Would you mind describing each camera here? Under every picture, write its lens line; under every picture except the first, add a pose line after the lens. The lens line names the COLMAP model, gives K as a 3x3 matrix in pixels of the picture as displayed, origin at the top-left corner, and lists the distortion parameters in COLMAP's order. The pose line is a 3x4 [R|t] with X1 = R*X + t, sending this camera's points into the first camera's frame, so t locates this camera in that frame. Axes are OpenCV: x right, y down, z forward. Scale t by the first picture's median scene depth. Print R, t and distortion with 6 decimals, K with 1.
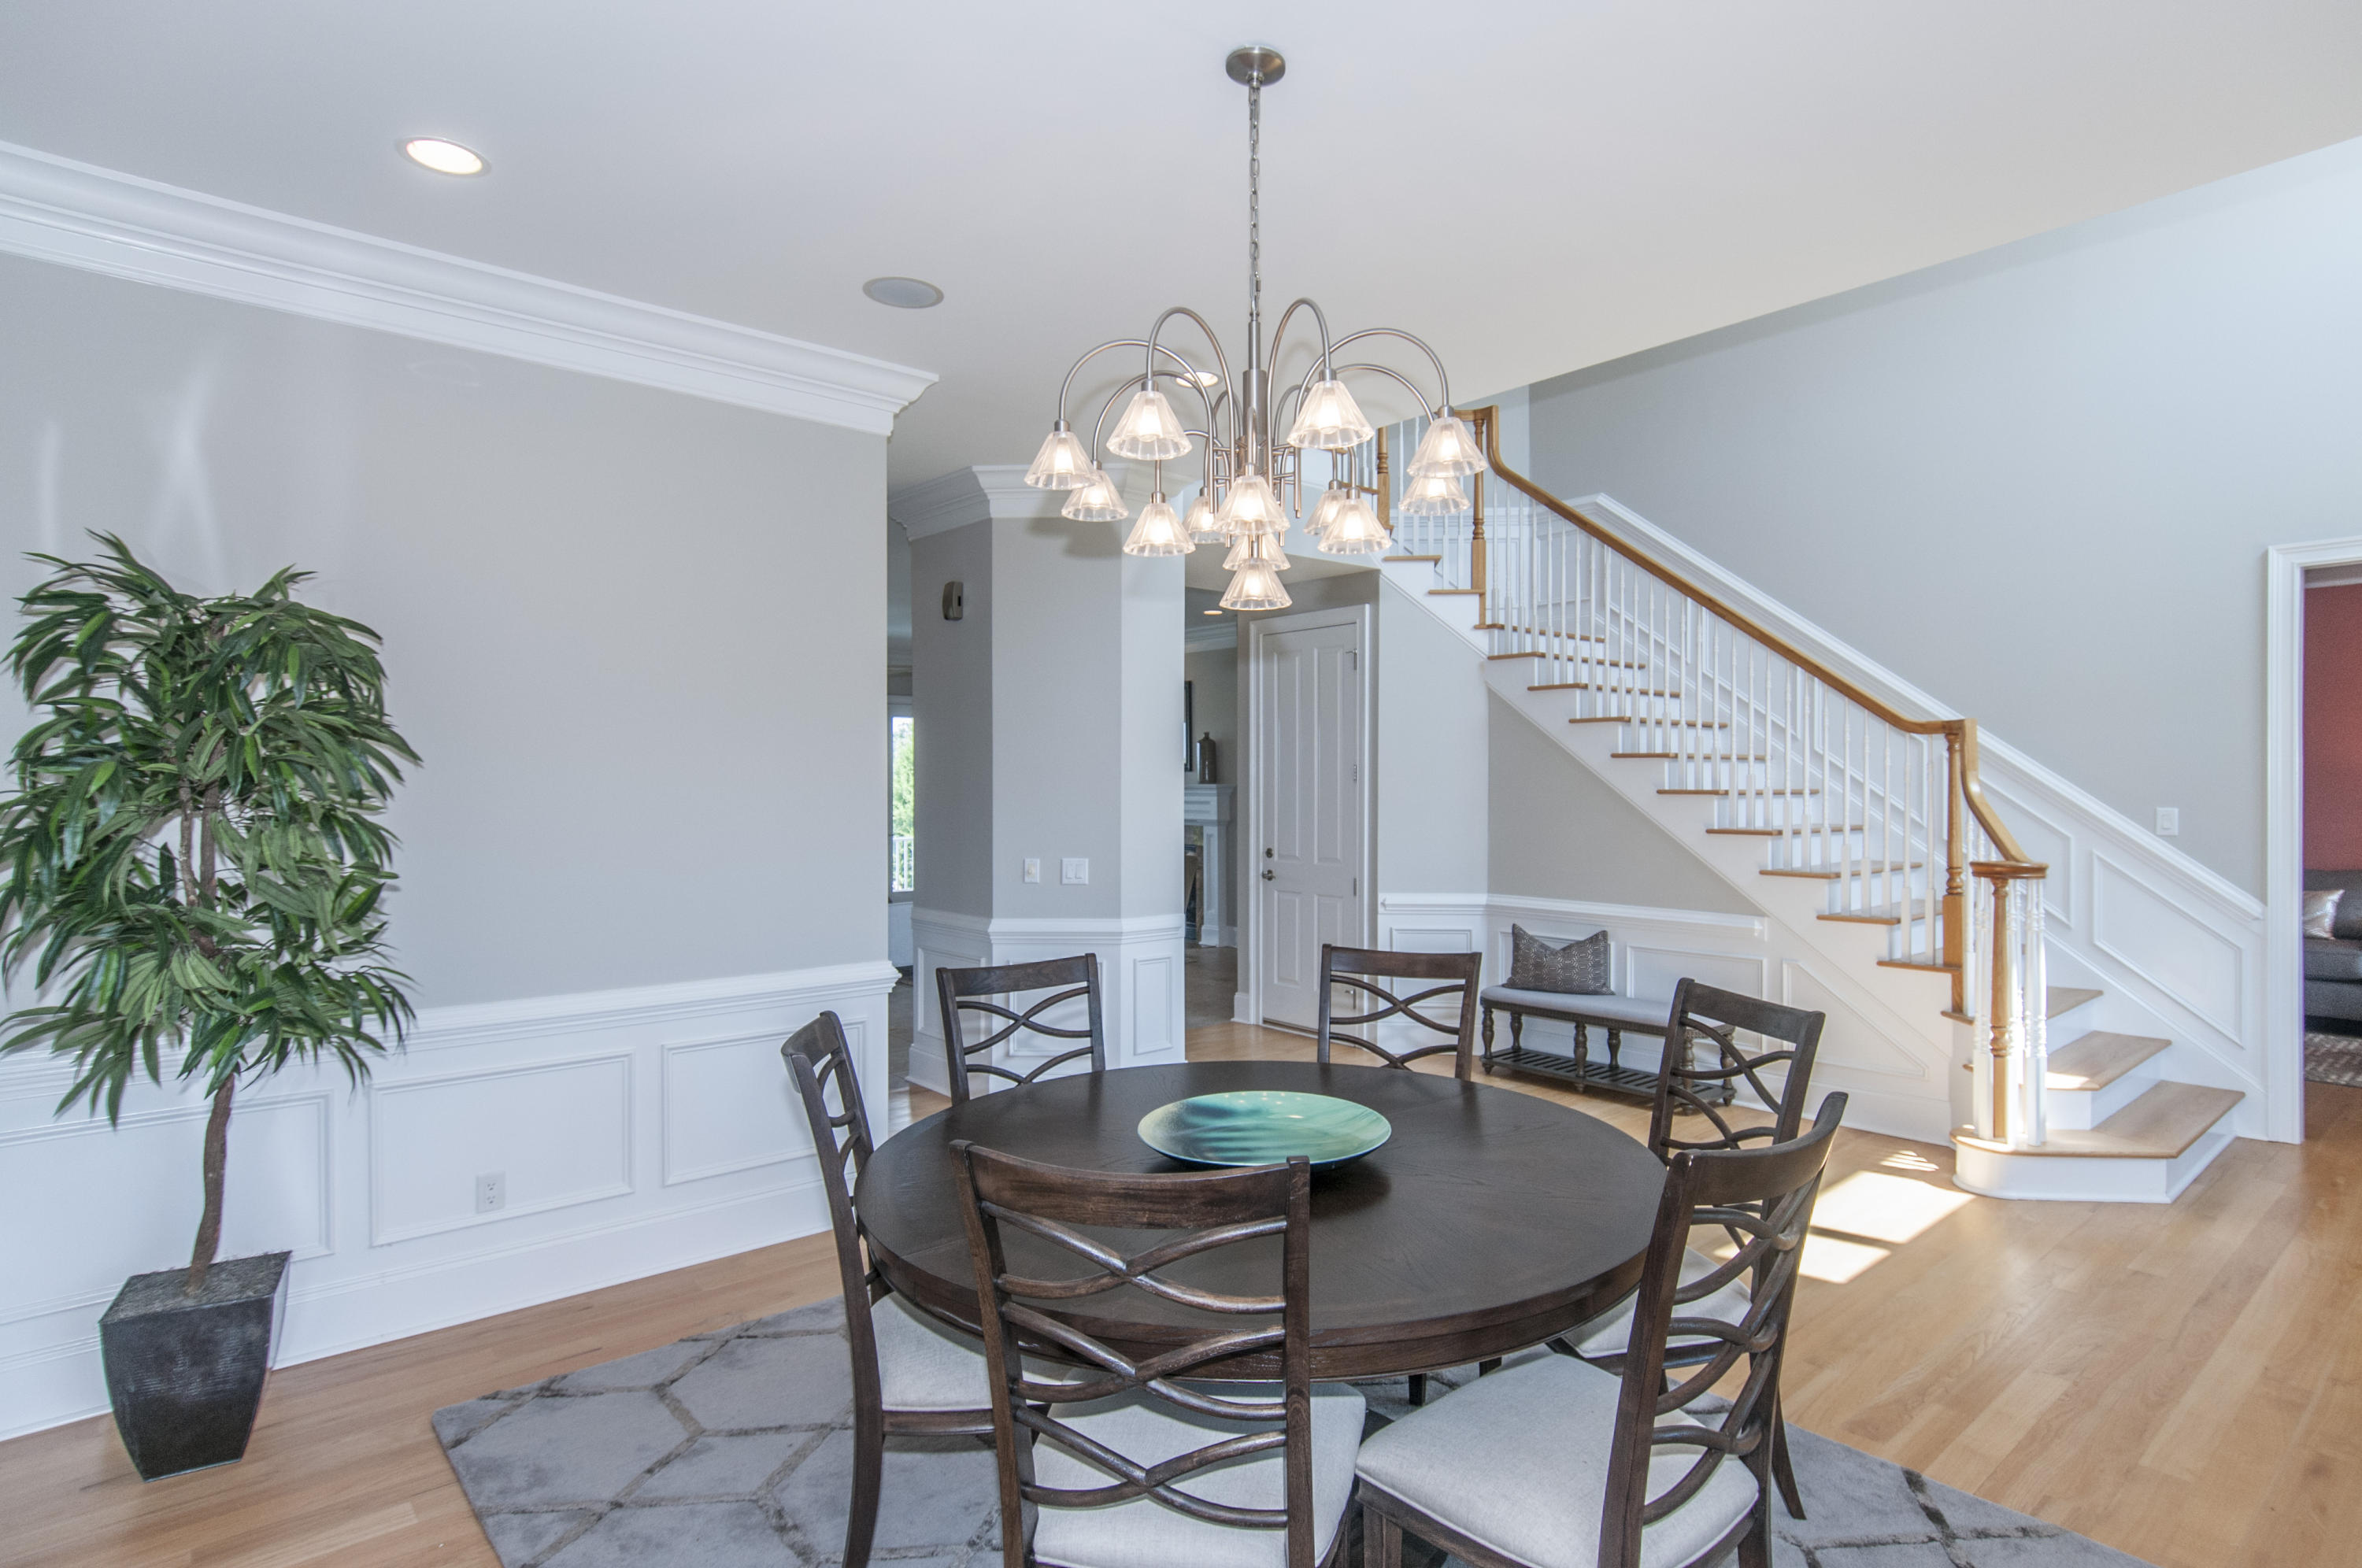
lens RADIAL K [[1240.5, 0, 1181.0], [0, 1240.5, 784.0], [0, 0, 1]] dist [0.021887, -0.000262]
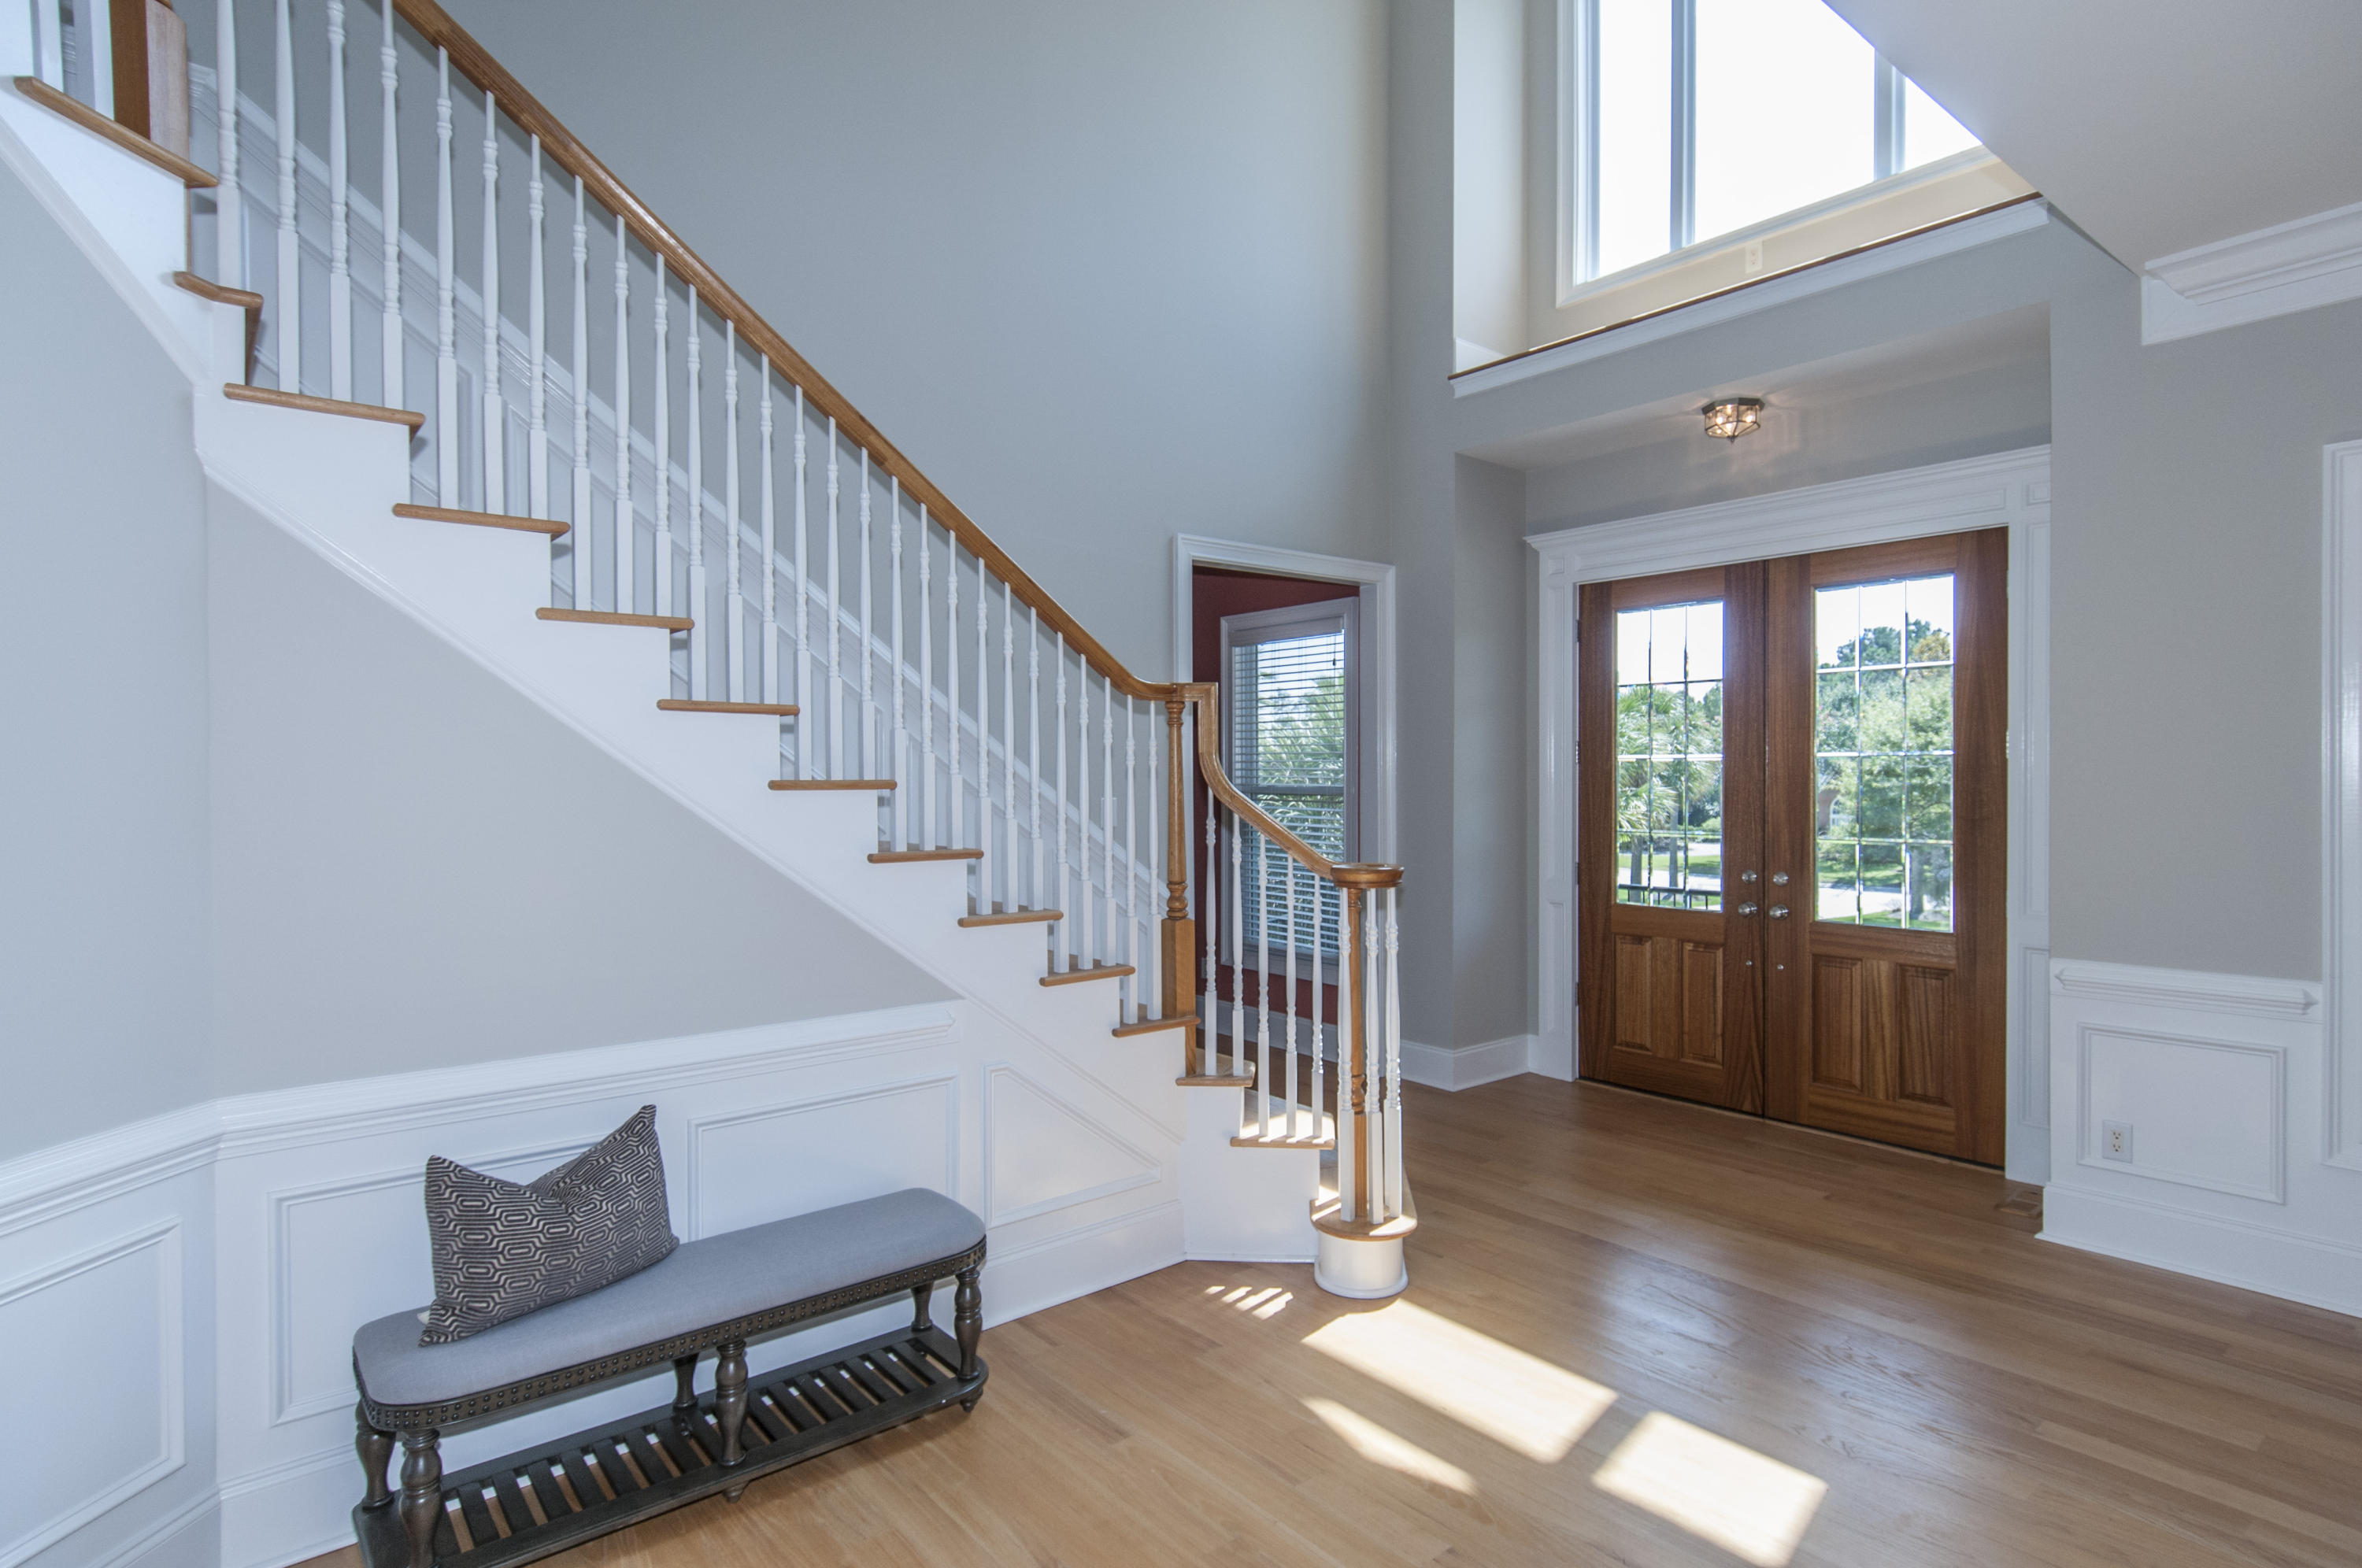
lens RADIAL K [[1240.5, 0, 1181.0], [0, 1240.5, 784.0], [0, 0, 1]] dist [0.021887, -0.000262]
pose [[-0.000325, -0.004841, 0.999988, -0.121314], [0.001259, 0.999987, 0.004841, 0.004303], [-0.999999, 0.001260, -0.000319, 0.992045]]
